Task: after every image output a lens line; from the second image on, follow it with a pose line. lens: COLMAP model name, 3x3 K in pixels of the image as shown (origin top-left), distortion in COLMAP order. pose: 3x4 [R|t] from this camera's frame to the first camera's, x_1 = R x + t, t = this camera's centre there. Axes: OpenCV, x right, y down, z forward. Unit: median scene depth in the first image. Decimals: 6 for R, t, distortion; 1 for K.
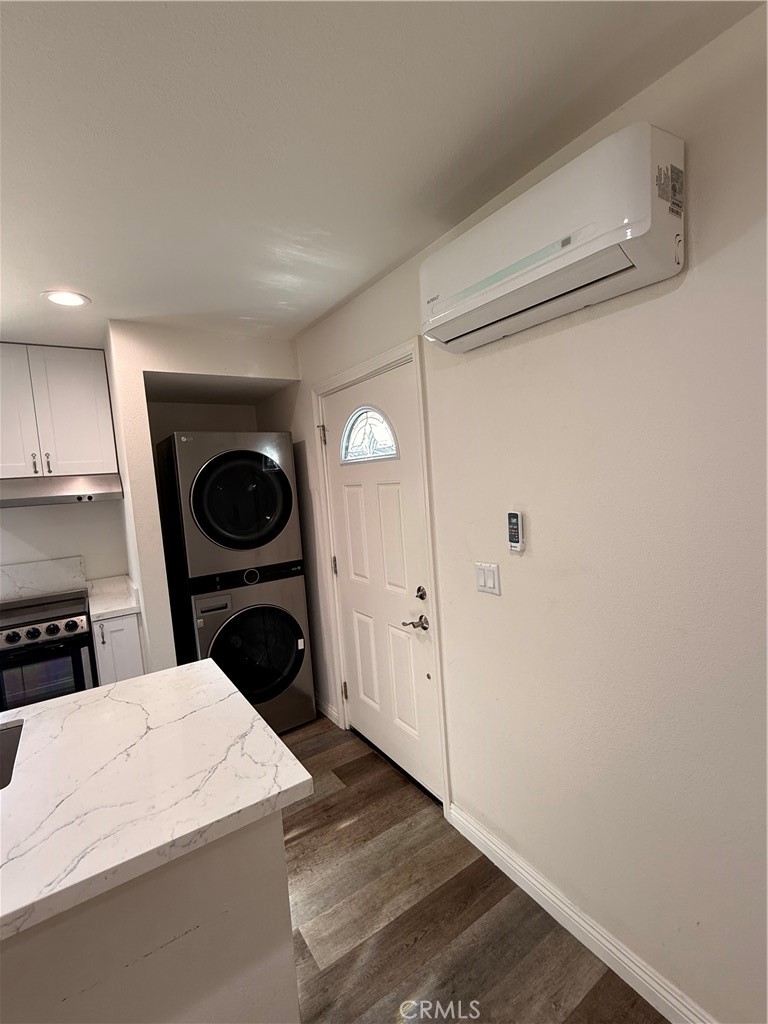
lens RADIAL K [[465.0, 0, 388.7], [0, 465.0, 510.6], [0, 0, 1]] dist [0.000317, -0.000854]
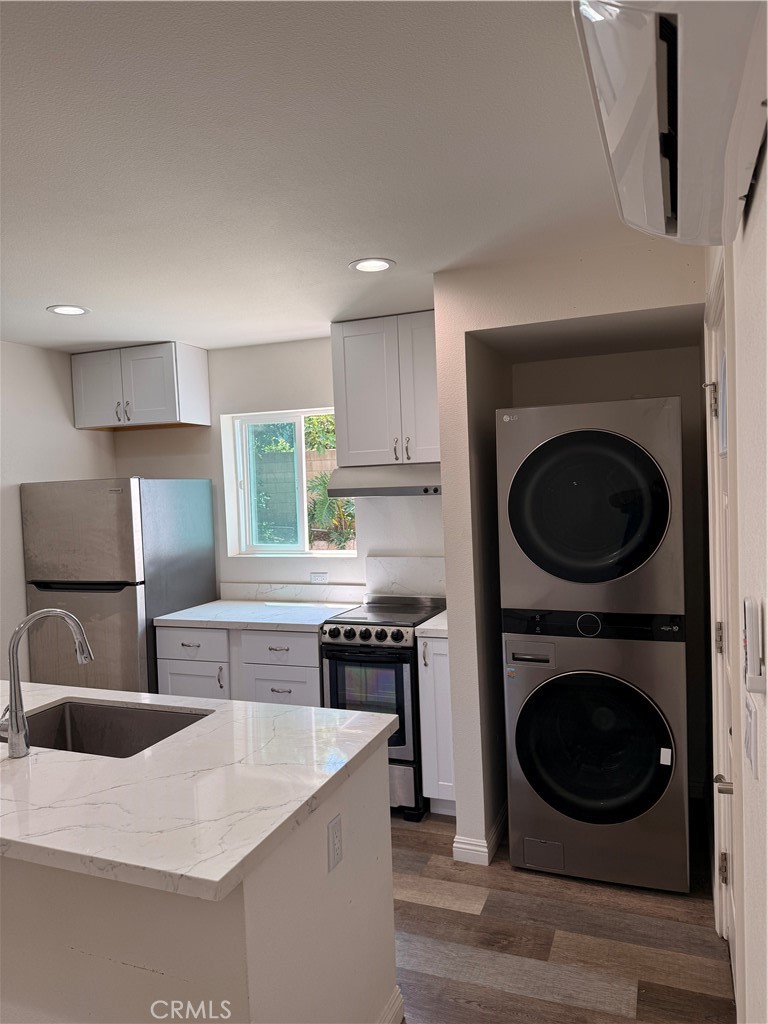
lens RADIAL K [[716.7, 0, 391.9], [0, 716.7, 515.6], [0, 0, 1]] dist [0.119789, -0.177650]
pose [[0.566472, 0.086194, -0.819561, 0.391919], [-0.061651, 0.996161, 0.062155, -0.060010], [0.821772, 0.015318, 0.569611, 0.207499]]
